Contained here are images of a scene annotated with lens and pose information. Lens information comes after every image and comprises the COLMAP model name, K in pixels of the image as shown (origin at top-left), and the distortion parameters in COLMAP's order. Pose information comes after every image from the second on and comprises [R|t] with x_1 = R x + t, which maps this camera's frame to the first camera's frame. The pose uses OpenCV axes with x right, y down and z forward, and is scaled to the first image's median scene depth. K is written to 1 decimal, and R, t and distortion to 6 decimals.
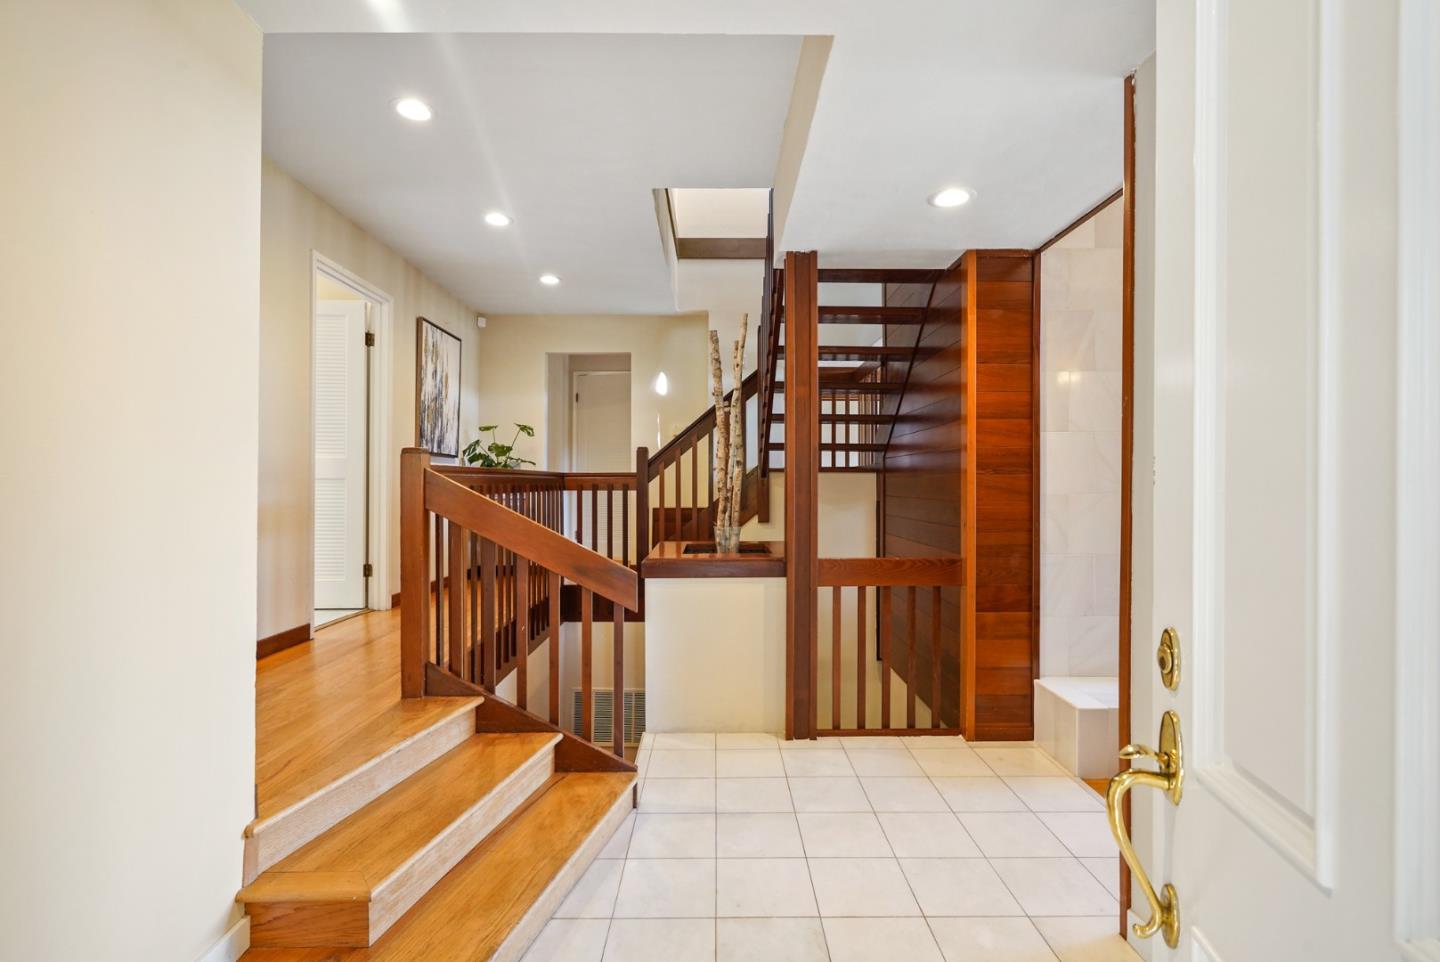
lens RADIAL K [[663.0, 0, 721.3], [0, 663.0, 490.1], [0, 0, 1]] dist [-0.011226, -0.000038]
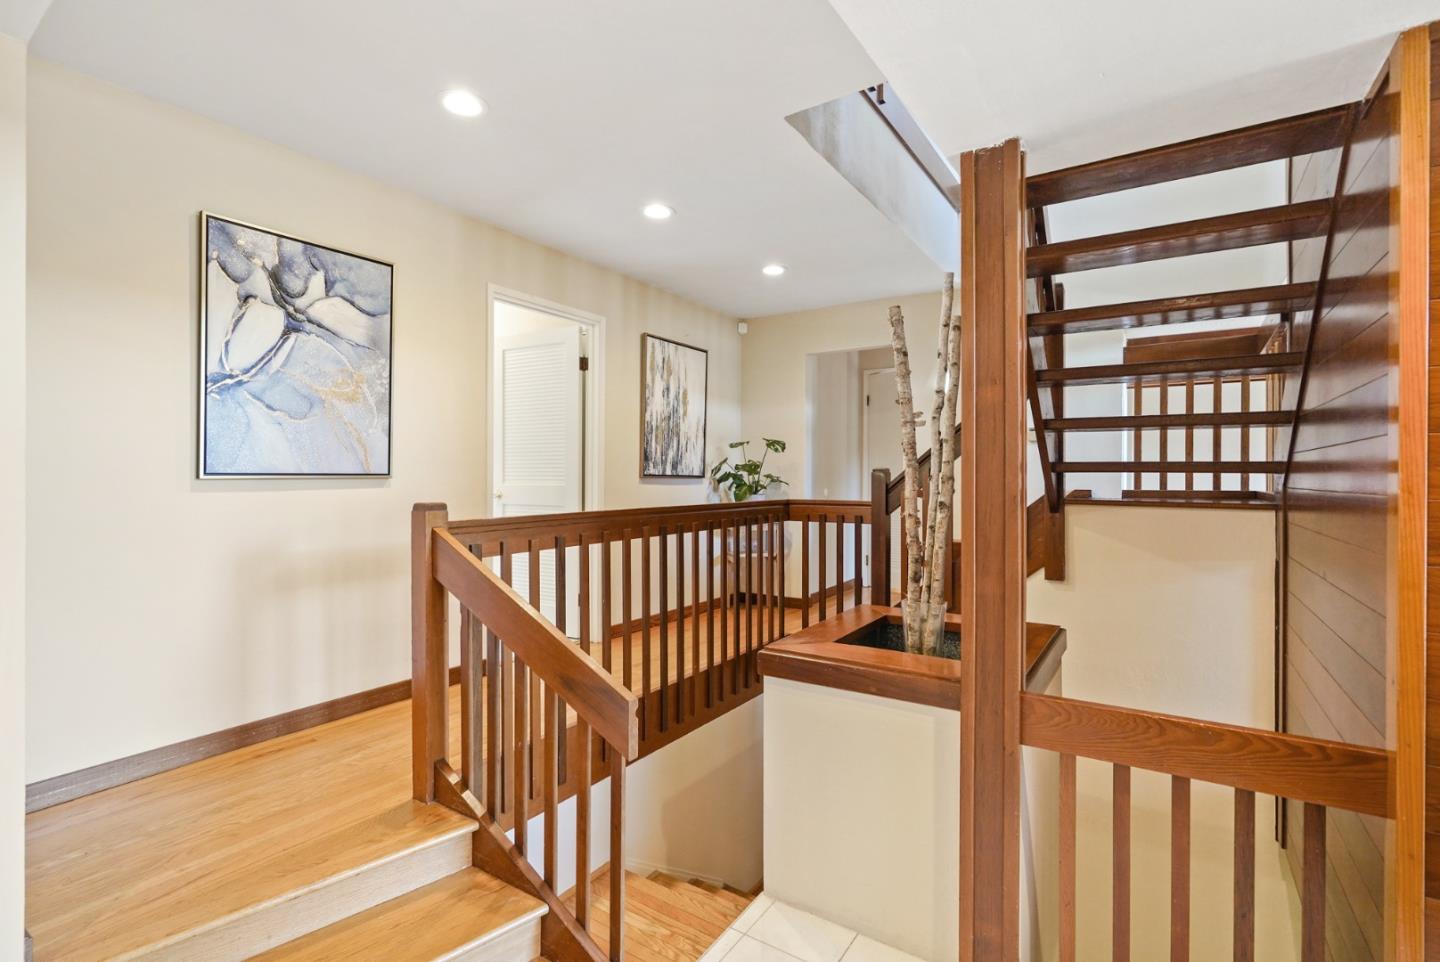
lens RADIAL K [[667.8, 0, 720.0], [0, 667.8, 481.0], [0, 0, 1]] dist [0.001605, -0.000408]
pose [[0.825651, 0.004412, -0.564164, 0.172093], [-0.006467, 0.999978, -0.001643, -0.049404], [0.564144, 0.005005, 0.825661, 0.270847]]
